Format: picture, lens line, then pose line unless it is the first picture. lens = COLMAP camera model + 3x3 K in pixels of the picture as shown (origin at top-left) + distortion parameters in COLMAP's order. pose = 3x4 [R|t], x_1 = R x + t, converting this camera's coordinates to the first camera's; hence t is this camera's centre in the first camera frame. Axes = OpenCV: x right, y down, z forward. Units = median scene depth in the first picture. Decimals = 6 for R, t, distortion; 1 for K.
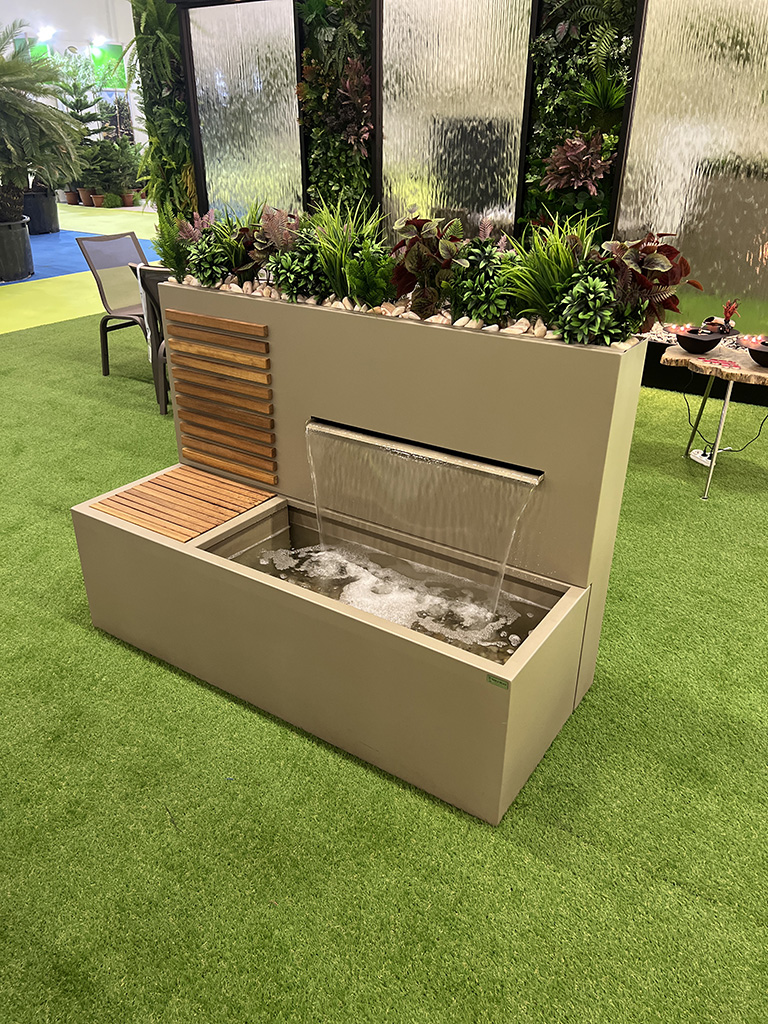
lens RADIAL K [[770.6, 0, 391.6], [0, 770.6, 516.7], [0, 0, 1]] dist [0.050991, -0.057995]
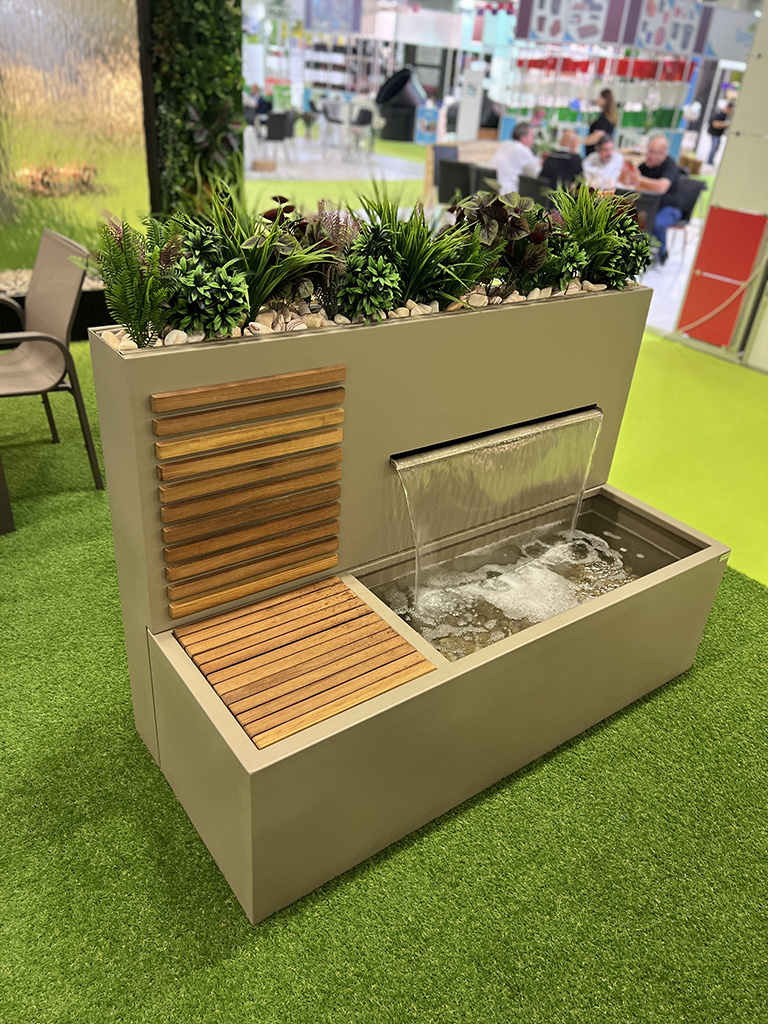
lens RADIAL K [[770.6, 0, 383.2], [0, 770.6, 517.2], [0, 0, 1]] dist [0.050991, -0.057995]
pose [[0.346953, -0.450509, 0.822597, -0.755292], [0.351551, 0.875601, 0.331262, -0.325578], [-0.869503, 0.174252, 0.462169, 0.616012]]
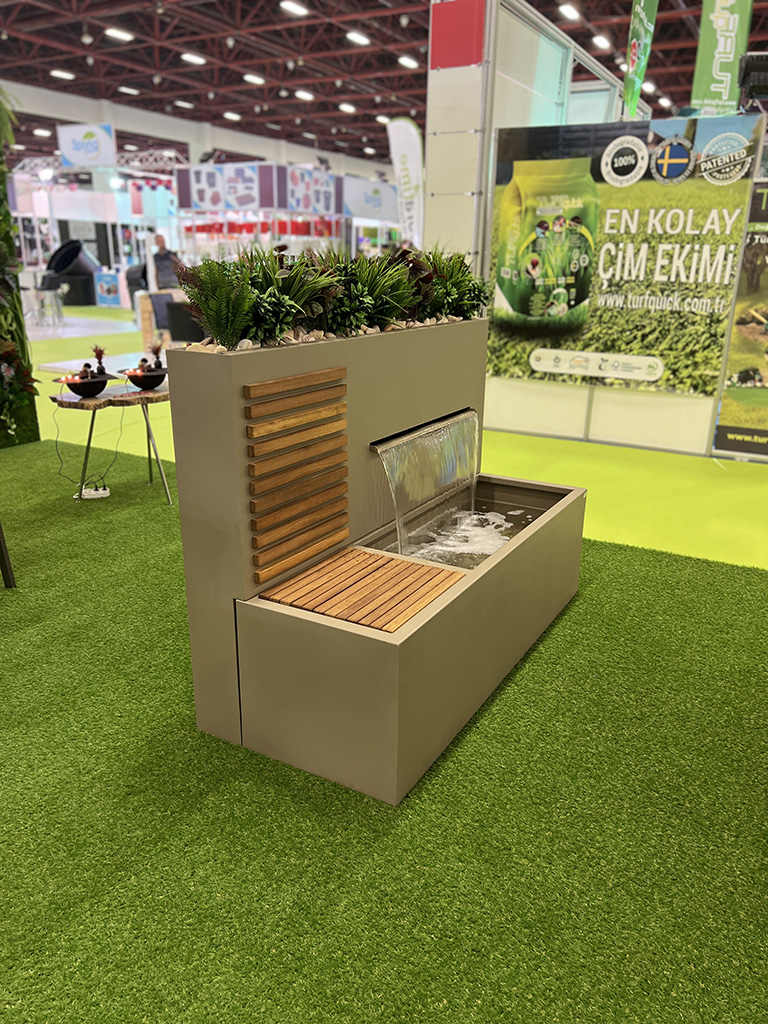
lens RADIAL K [[770.6, 0, 389.1], [0, 770.6, 521.2], [0, 0, 1]] dist [0.050991, -0.057995]
pose [[-0.068158, -0.327121, 0.942521, -1.051331], [0.430894, 0.842411, 0.323535, -0.345297], [-0.899825, 0.428178, 0.083537, 0.890431]]
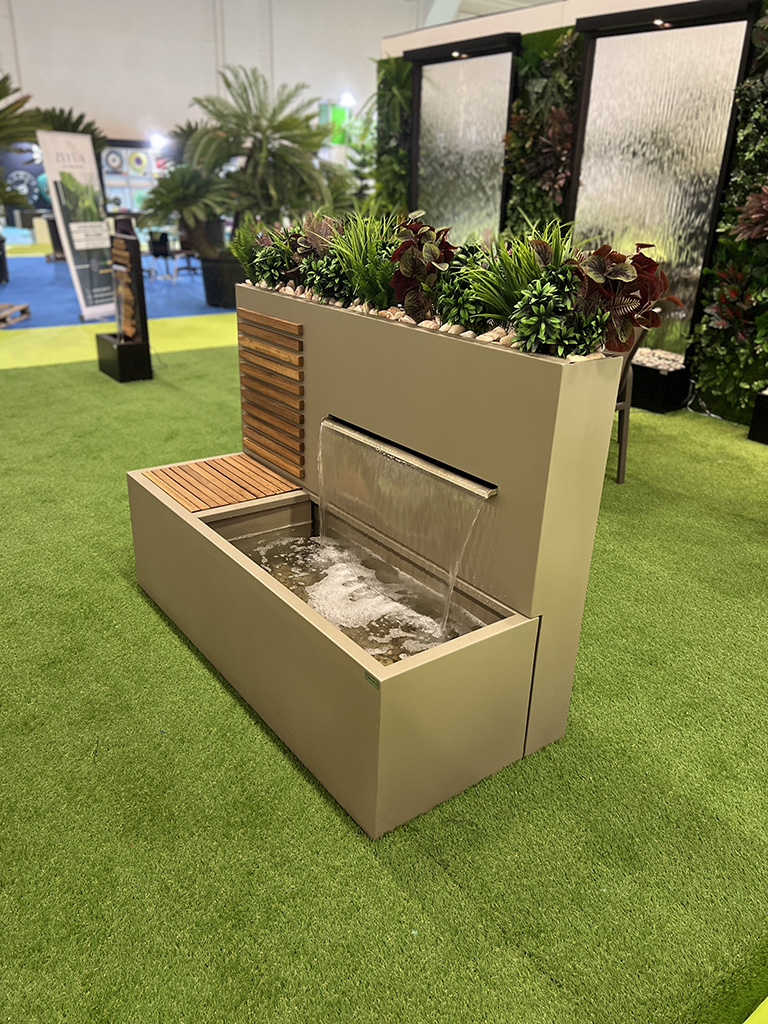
lens RADIAL K [[770.6, 0, 386.4], [0, 770.6, 515.8], [0, 0, 1]] dist [0.050991, -0.057995]
pose [[0.940205, 0.152054, -0.304786, 0.290910], [-0.172796, 0.984057, -0.042107, 0.033212], [0.293525, 0.092255, 0.951489, 0.045583]]
